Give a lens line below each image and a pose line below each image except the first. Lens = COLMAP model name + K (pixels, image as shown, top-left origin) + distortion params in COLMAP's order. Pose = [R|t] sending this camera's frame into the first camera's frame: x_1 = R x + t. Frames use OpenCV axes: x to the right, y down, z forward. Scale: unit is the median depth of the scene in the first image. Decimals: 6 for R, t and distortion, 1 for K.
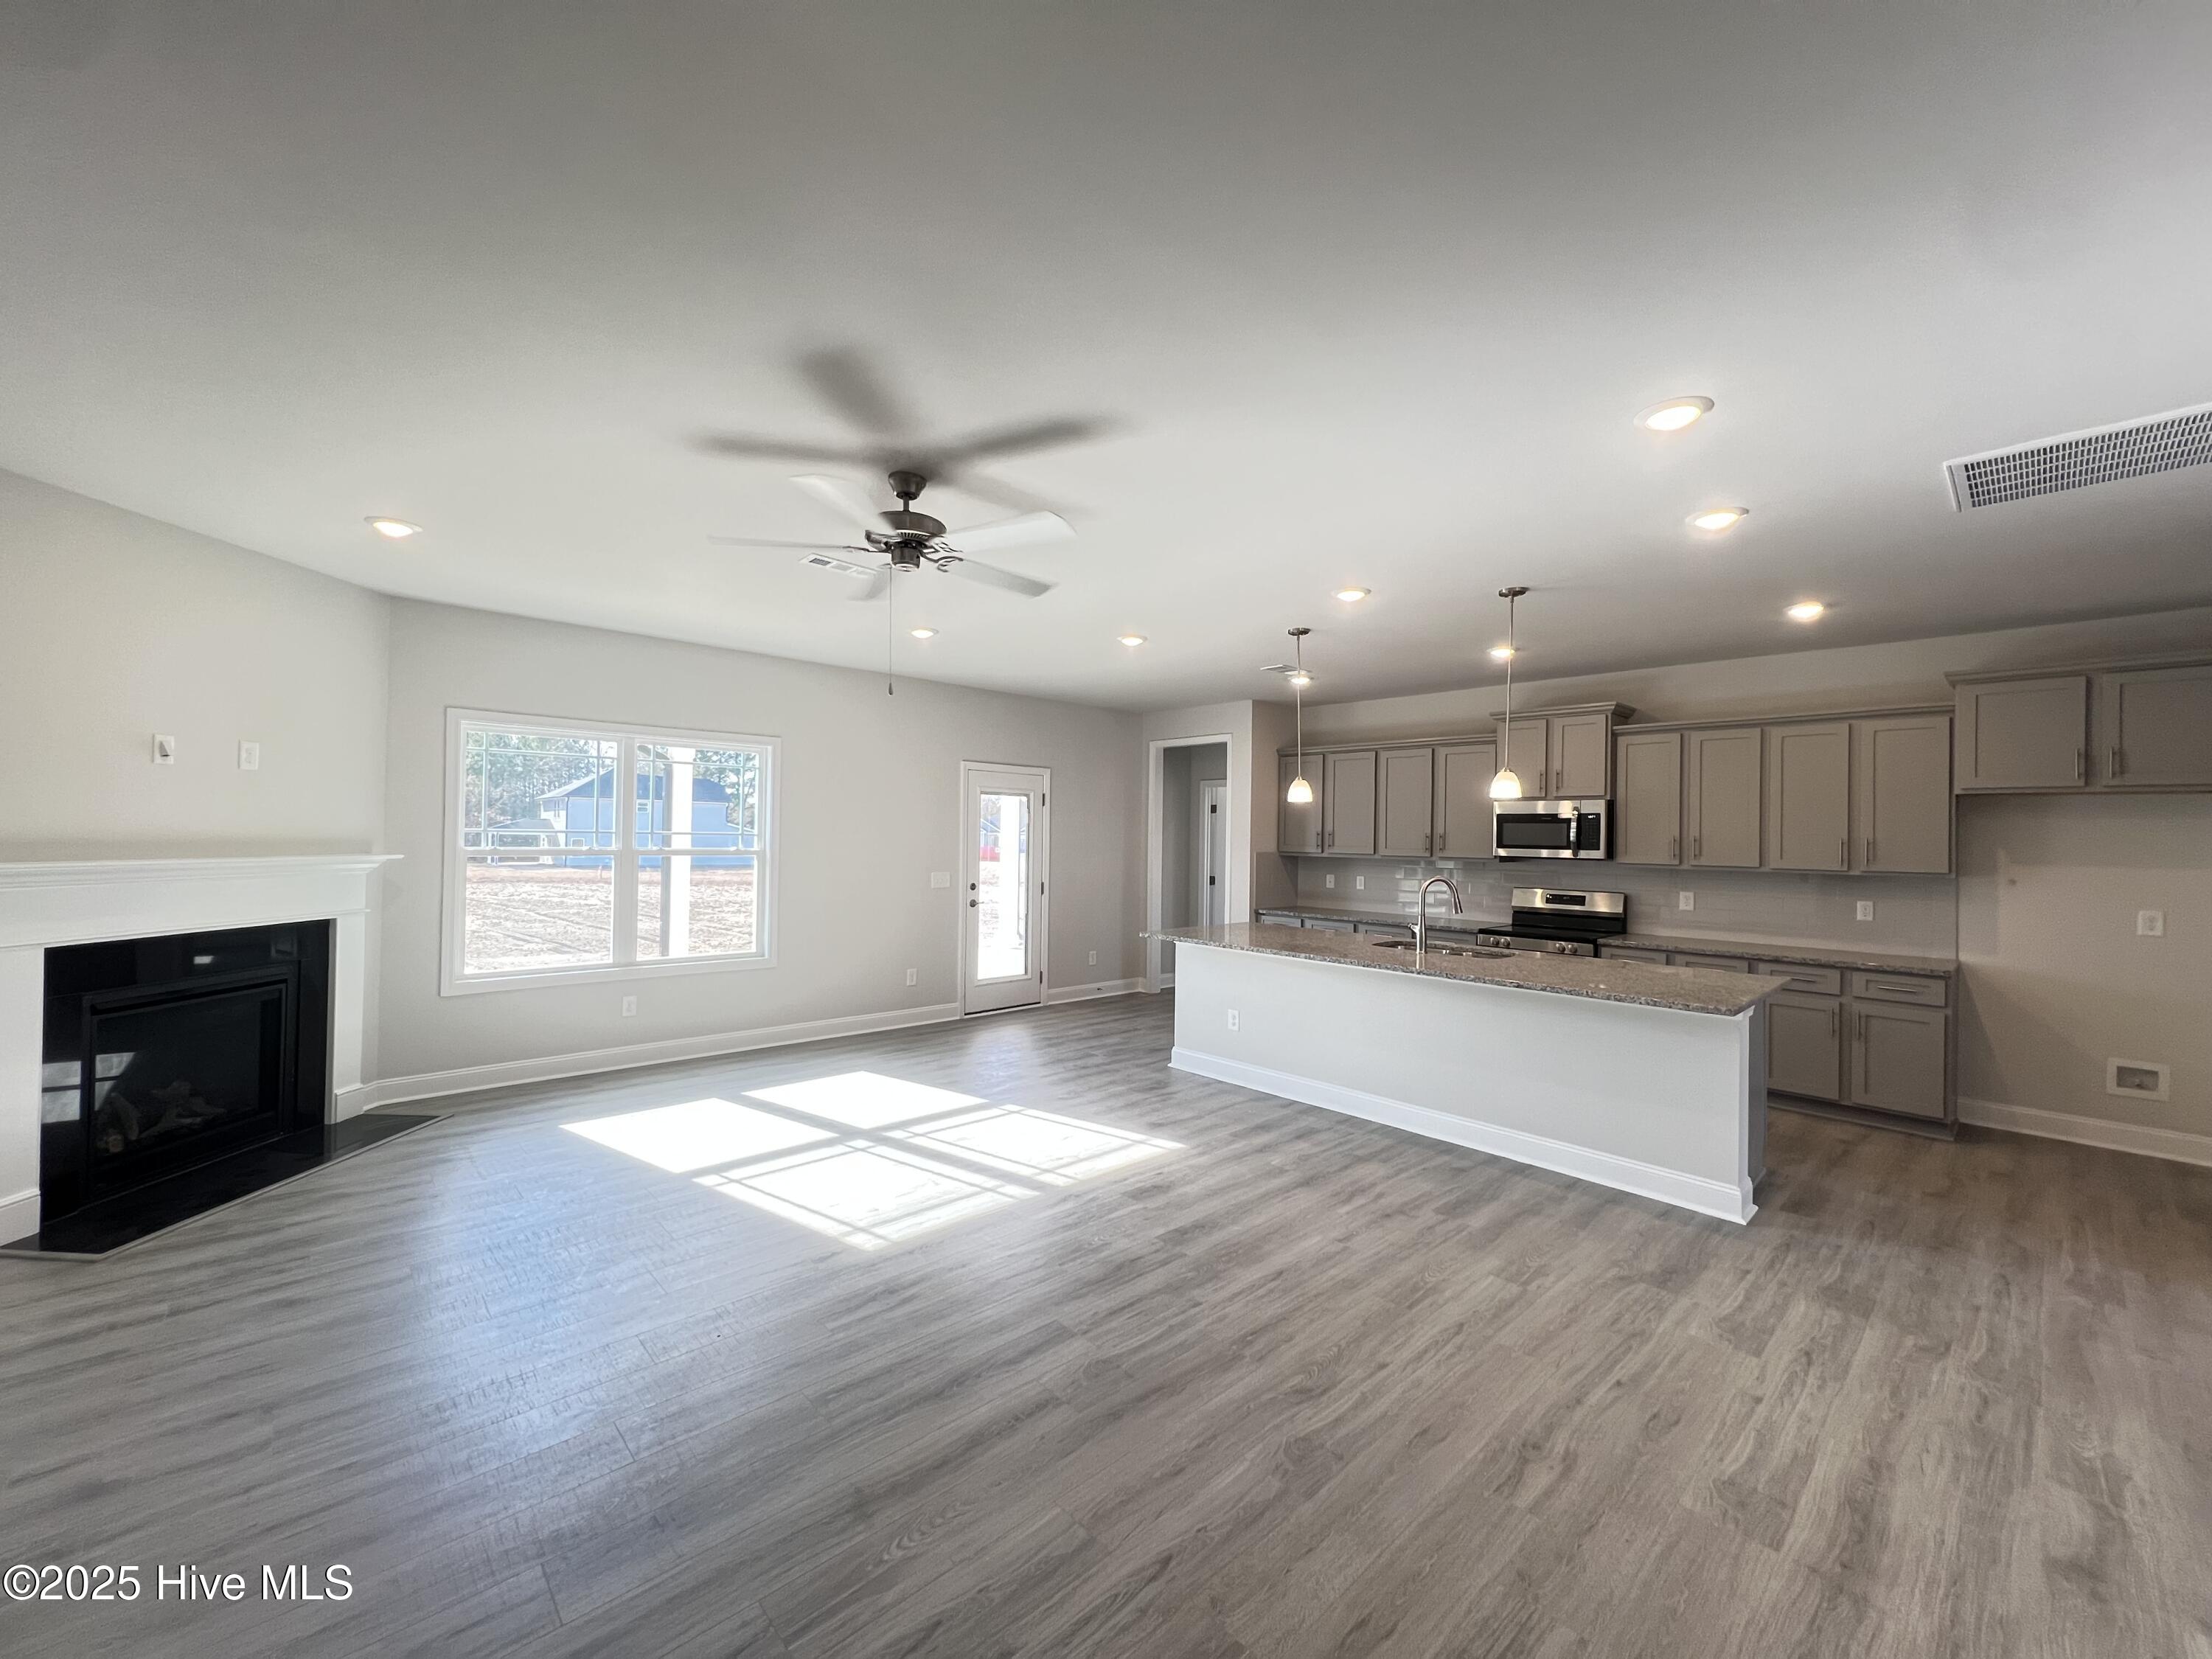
lens RADIAL K [[881.5, 0, 1085.8], [0, 881.5, 831.5], [0, 0, 1]] dist [-0.006117, 0.000021]
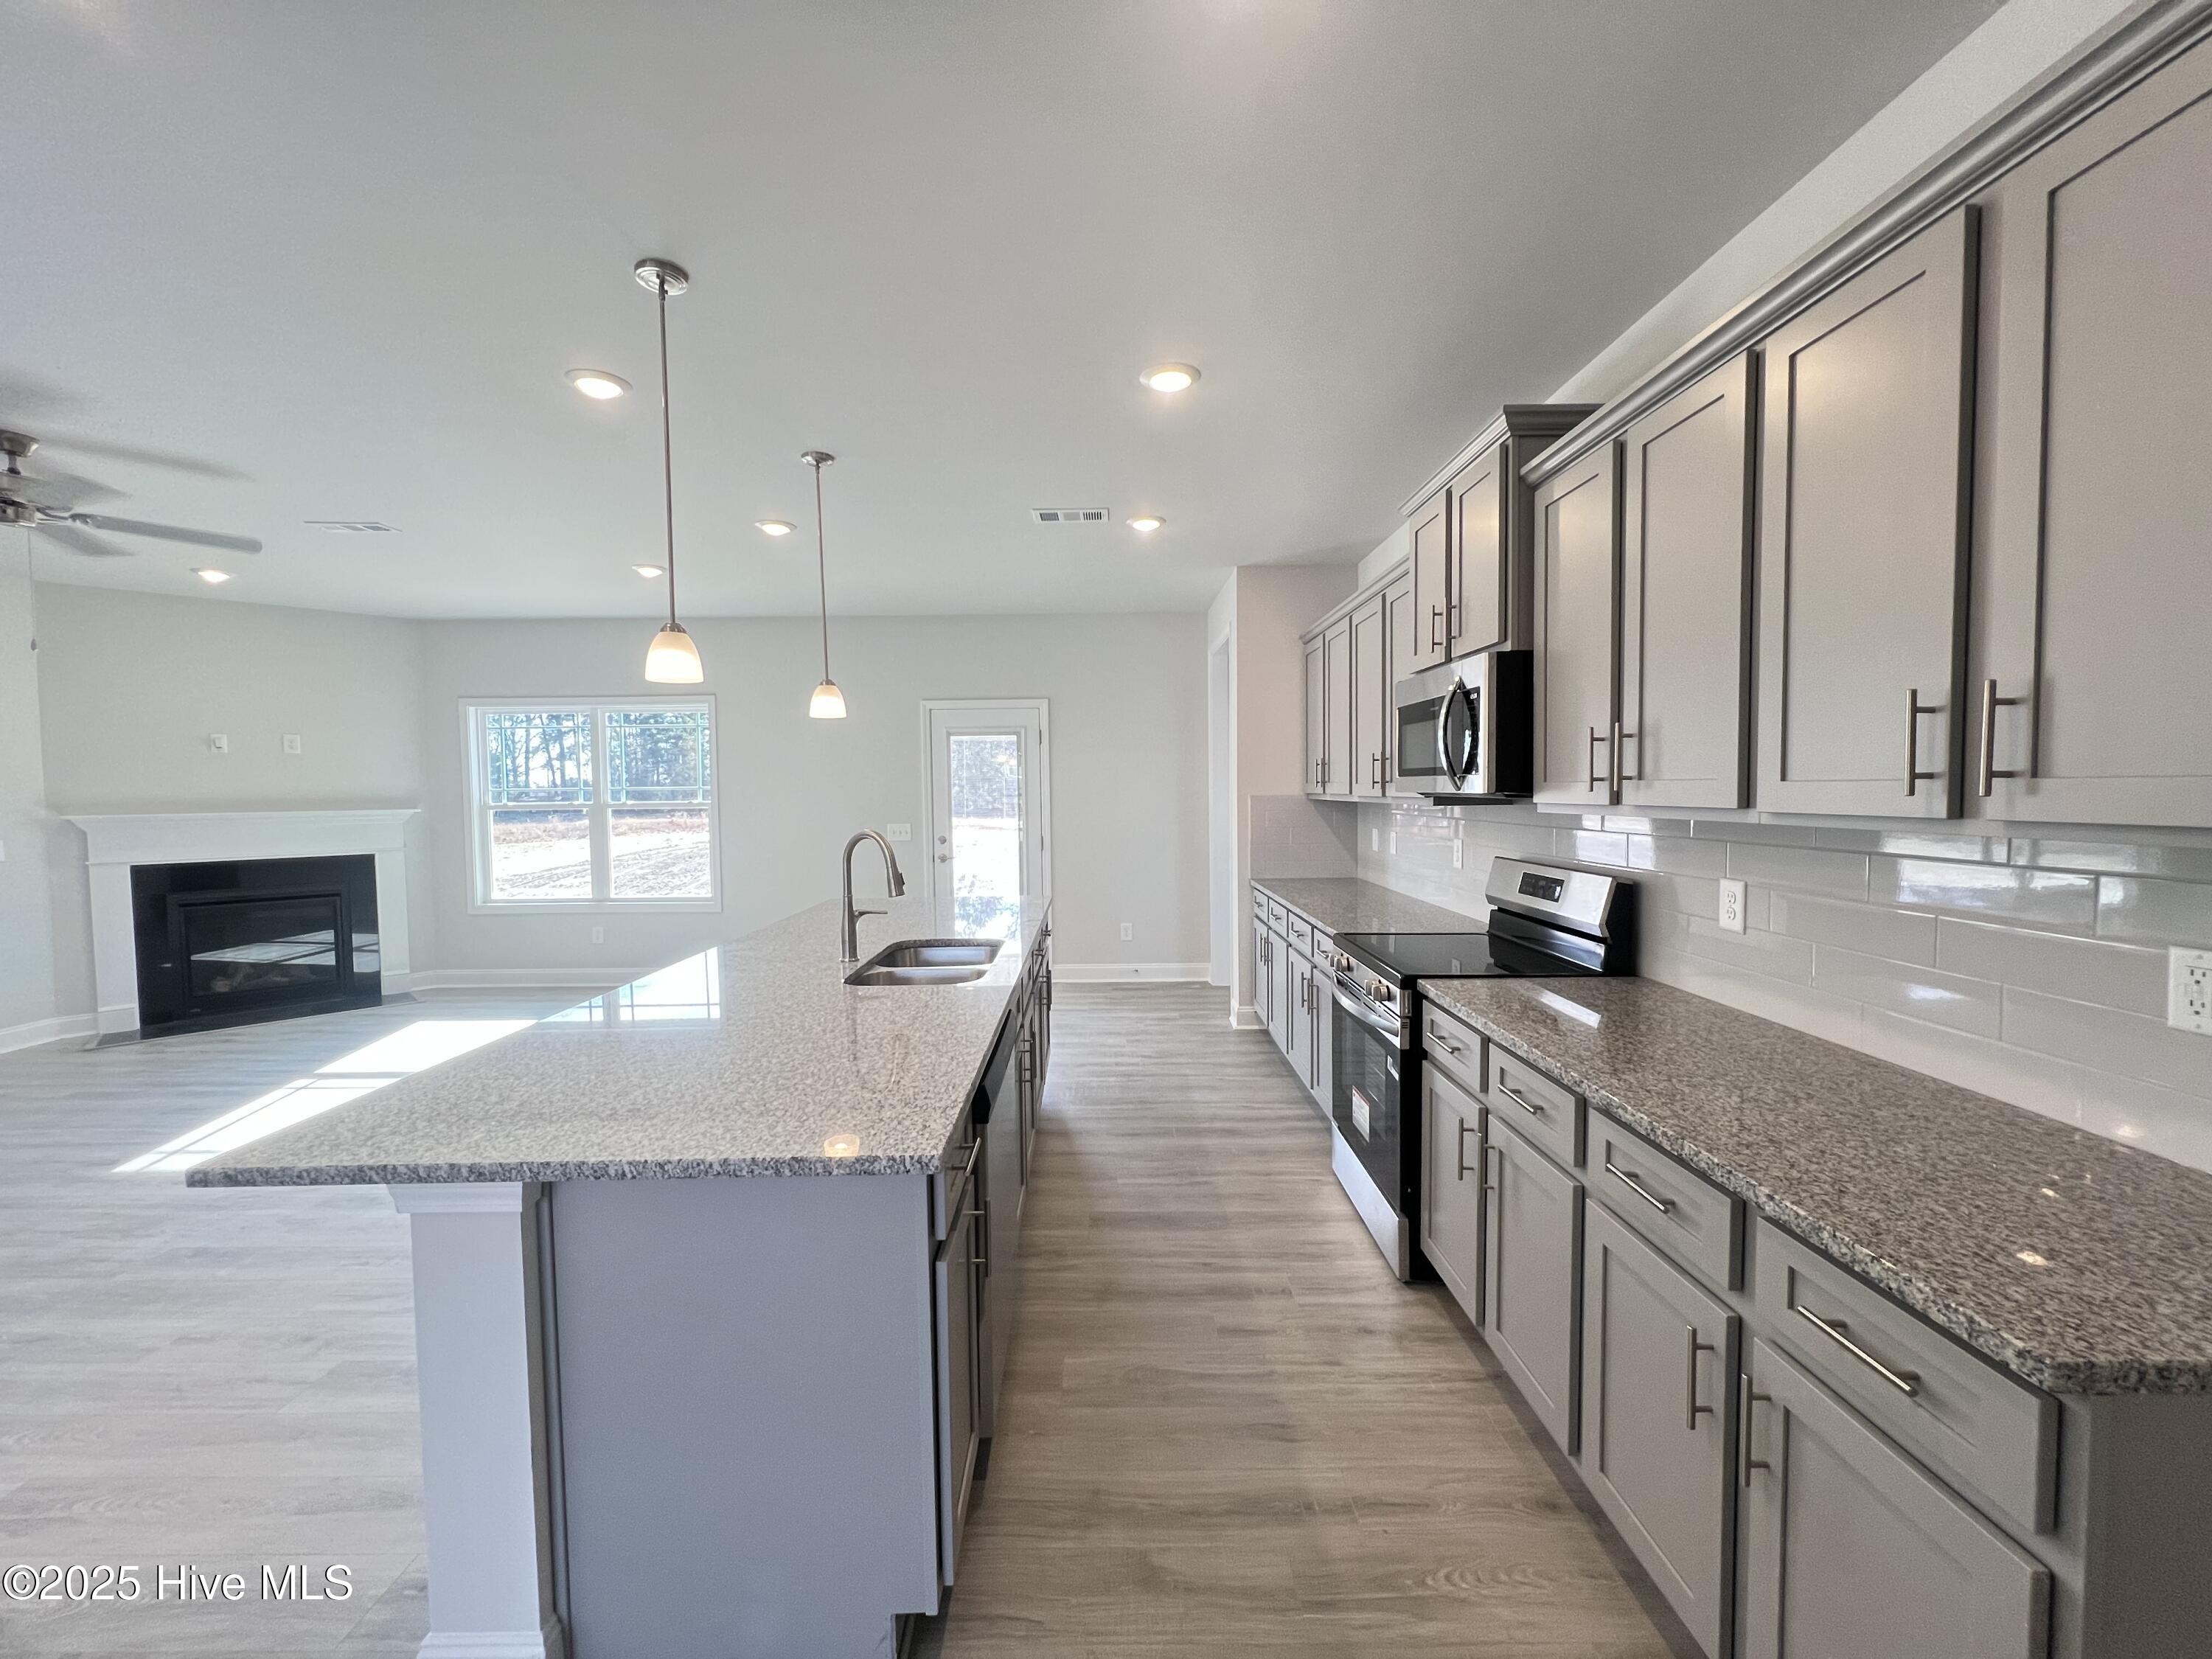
lens RADIAL K [[886.2, 0, 1071.4], [0, 886.2, 827.0], [0, 0, 1]] dist [0.020539, -0.000060]
pose [[0.718825, 0.006577, -0.695160, 0.912983], [0.027341, 0.998914, 0.037722, 0.029037], [0.694653, -0.046122, 0.717865, 0.685390]]
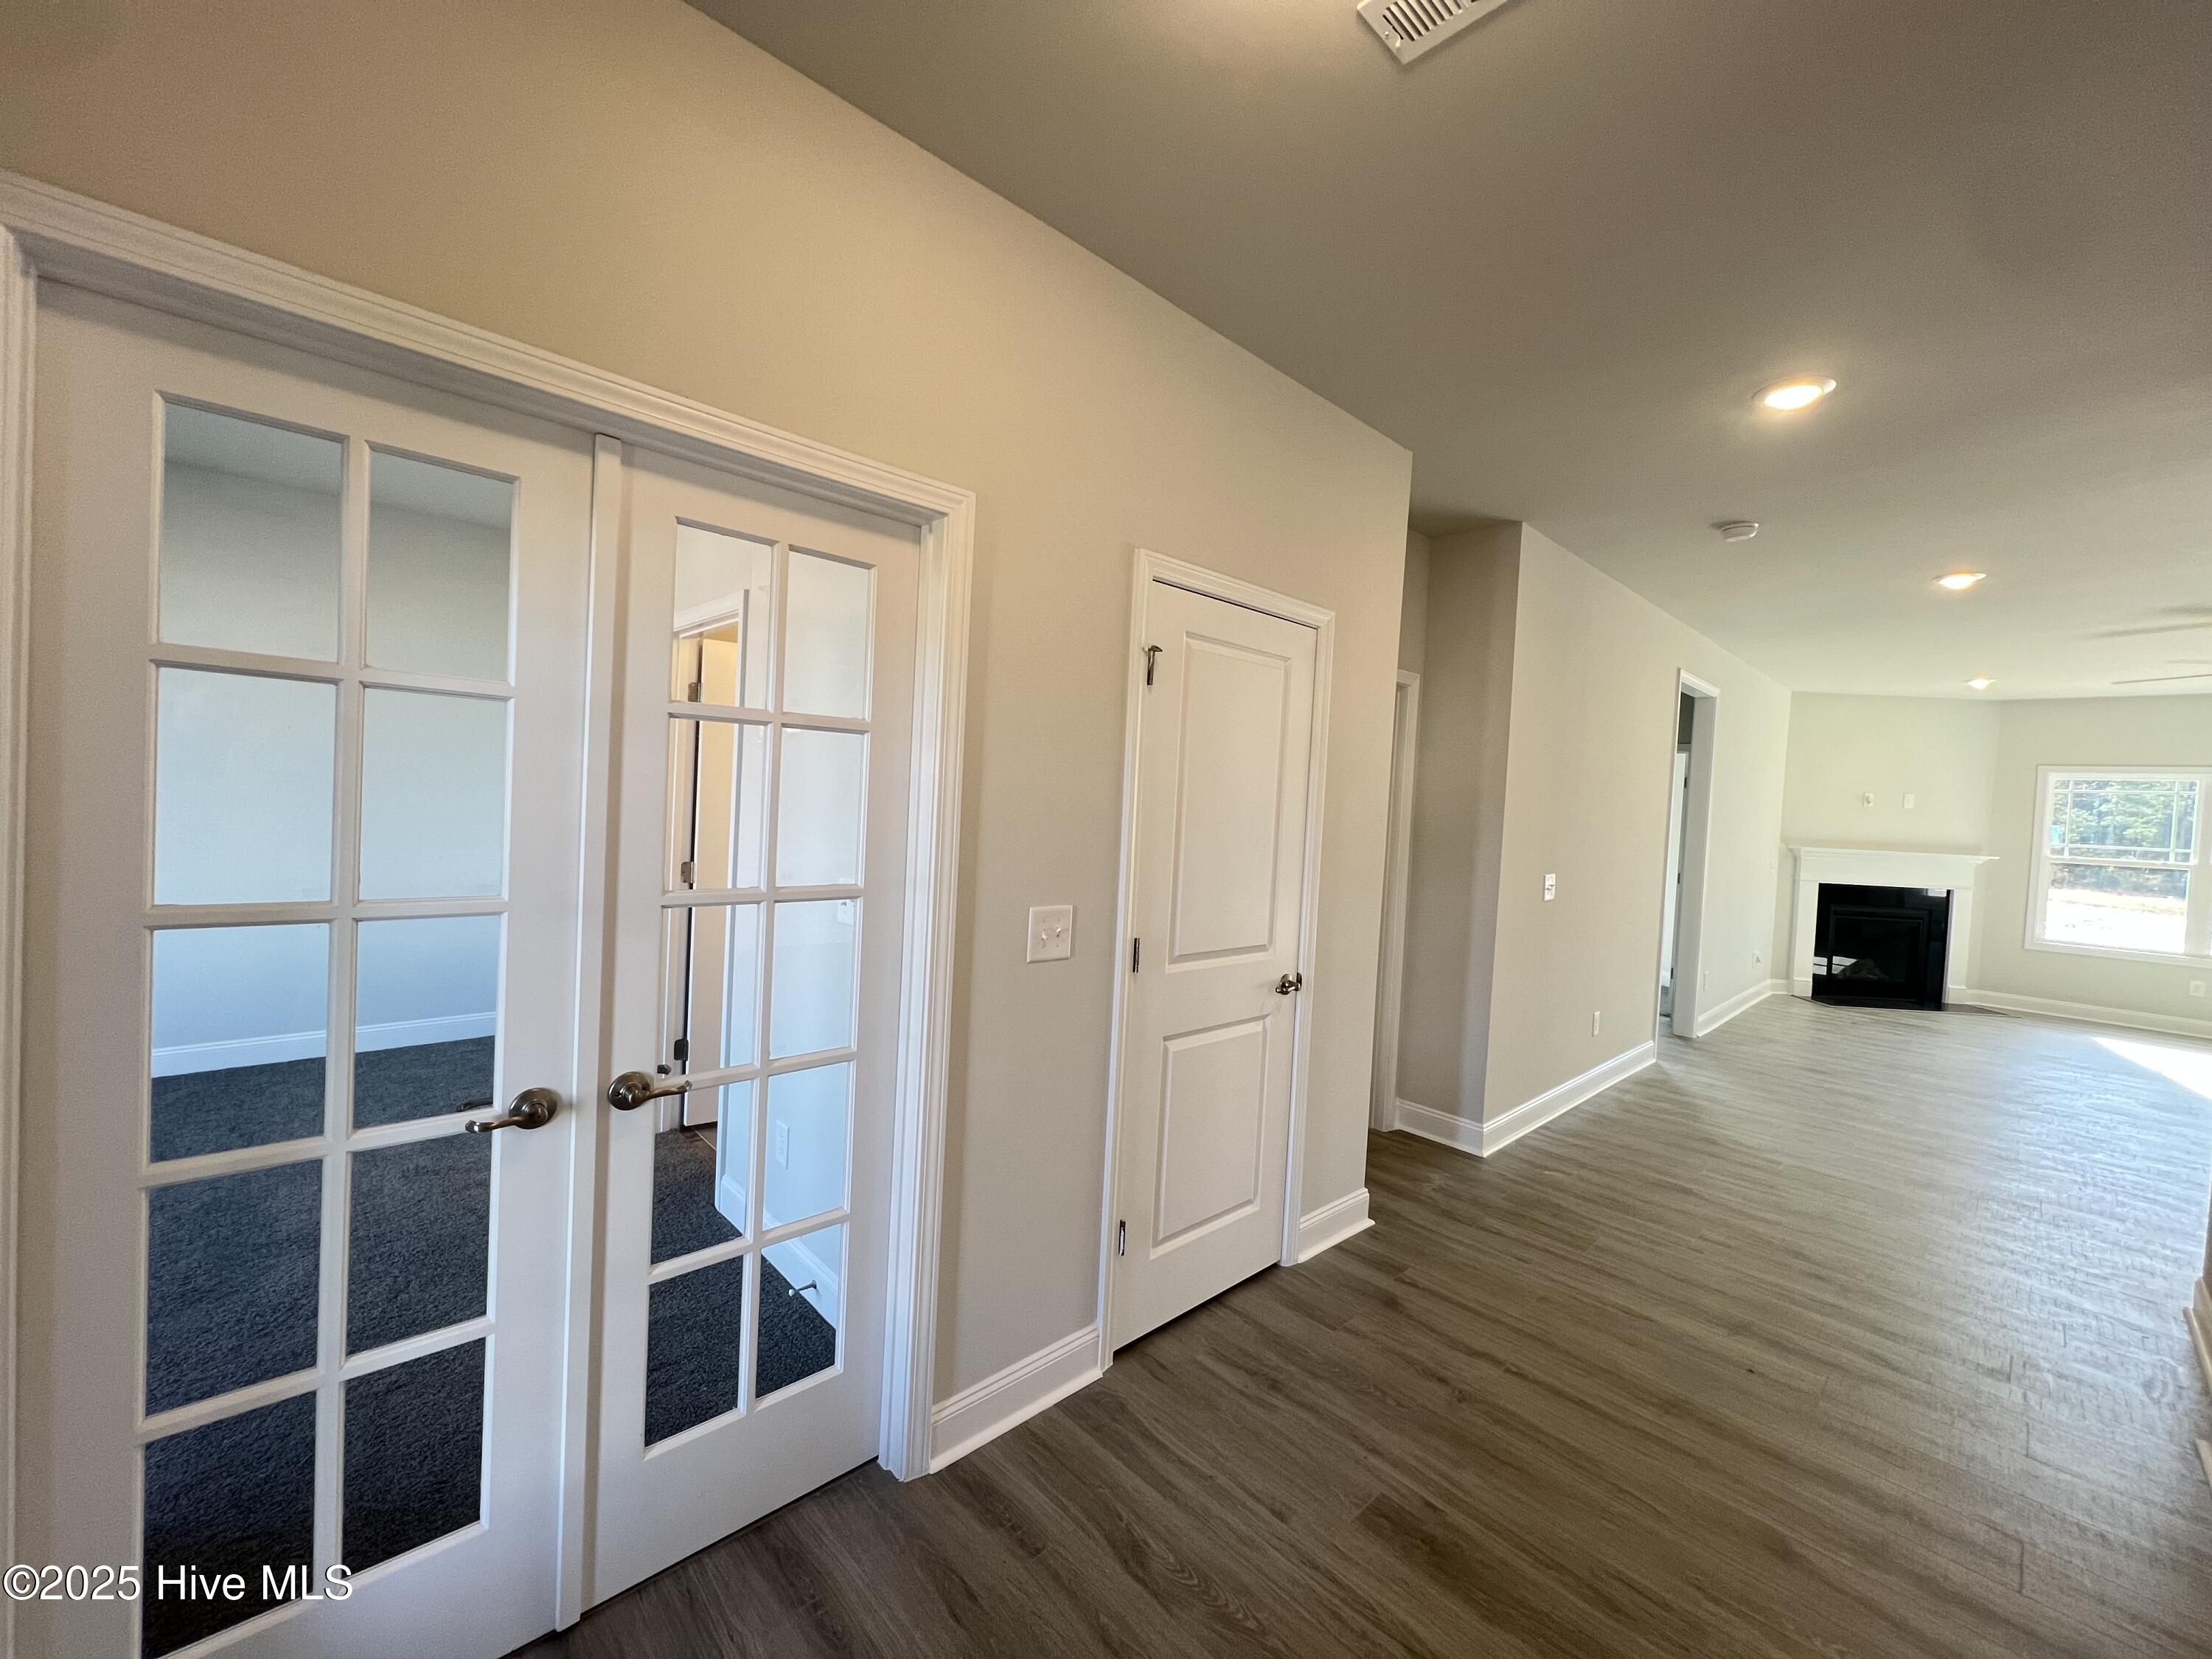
lens RADIAL K [[884.2, 0, 1100.3], [0, 884.2, 821.3], [0, 0, 1]] dist [-0.001651, -0.000205]
pose [[0.021387, 0.012620, -0.999692, 0.842007], [-0.044041, 0.998962, 0.011669, 0.014147], [0.998801, 0.043778, 0.021921, -0.730934]]
